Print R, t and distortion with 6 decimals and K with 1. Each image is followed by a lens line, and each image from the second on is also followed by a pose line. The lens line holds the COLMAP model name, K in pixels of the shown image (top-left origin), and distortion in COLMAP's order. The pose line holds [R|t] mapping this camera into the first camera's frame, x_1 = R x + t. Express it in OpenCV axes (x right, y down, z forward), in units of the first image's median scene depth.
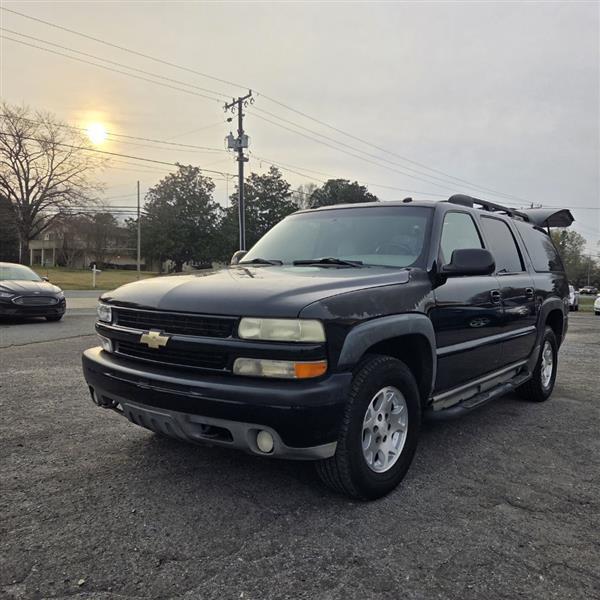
lens RADIAL K [[534.2, 0, 303.7], [0, 534.2, 308.2], [0, 0, 1]] dist [0.080072, -0.060223]
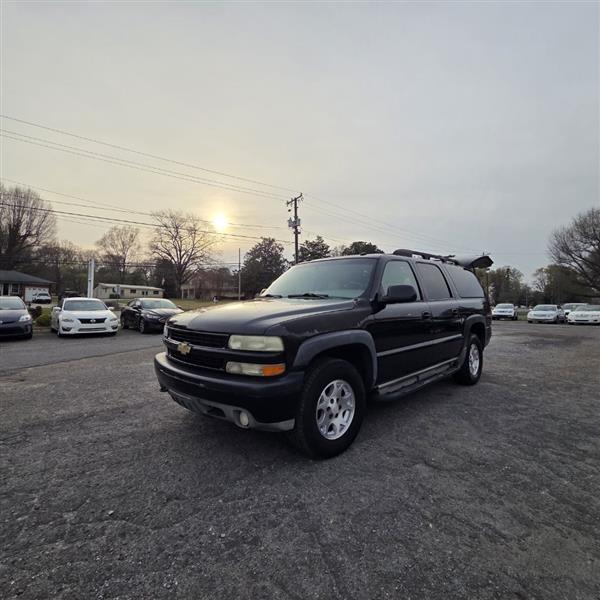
lens RADIAL K [[326.5, 0, 300.0], [0, 326.5, 296.0], [0, 0, 1]] dist [0.005928, -0.002619]
pose [[0.991975, -0.024905, -0.123957, 0.129552], [0.015404, 0.996910, -0.077025, -0.012032], [0.125493, 0.074498, 0.989294, 0.061593]]
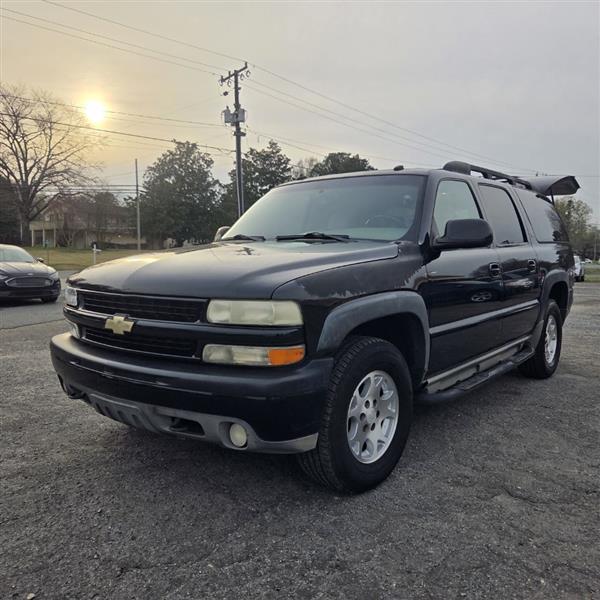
lens RADIAL K [[535.6, 0, 300.0], [0, 535.6, 300.0], [0, 0, 1]] dist [0.075267, -0.057001]
pose [[0.999725, -0.019138, -0.013525, 0.031691], [0.019528, 0.999378, 0.029356, -0.003664], [0.012955, -0.029612, 0.999477, 0.060203]]
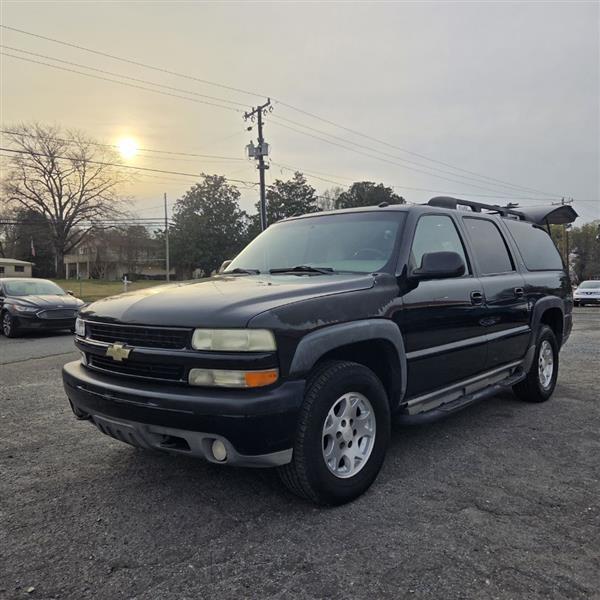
lens RADIAL K [[533.5, 0, 305.9], [0, 533.5, 309.5], [0, 0, 1]] dist [0.078110, -0.058490]
pose [[0.998023, -0.031655, -0.054289, 0.099568], [0.031361, 0.999489, -0.006264, -0.004314], [0.054460, 0.004549, 0.998506, -0.006267]]
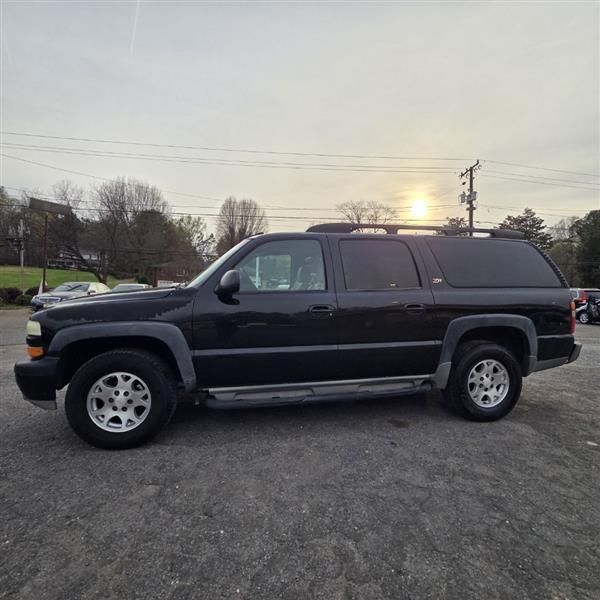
lens RADIAL K [[326.5, 0, 300.0], [0, 326.5, 296.0], [0, 0, 1]] dist [0.005928, -0.002619]
pose [[0.761491, 0.002466, -0.648171, 0.803525], [-0.031435, 0.998957, -0.033130, -0.029935], [0.647413, 0.045604, 0.760774, 0.482153]]
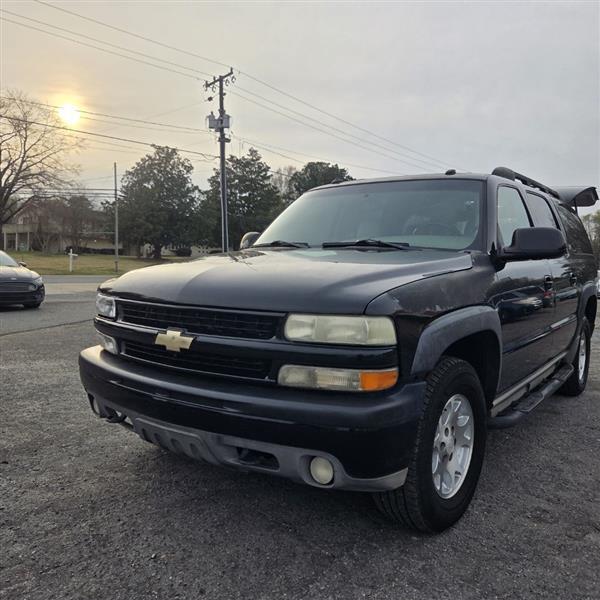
lens RADIAL K [[534.5, 0, 297.7], [0, 534.5, 303.4], [0, 0, 1]] dist [0.069529, -0.047157]
pose [[0.999572, -0.006212, 0.028573, -0.082142], [0.005604, 0.999757, 0.021325, -0.009783], [-0.028698, -0.021156, 0.999364, 0.136328]]
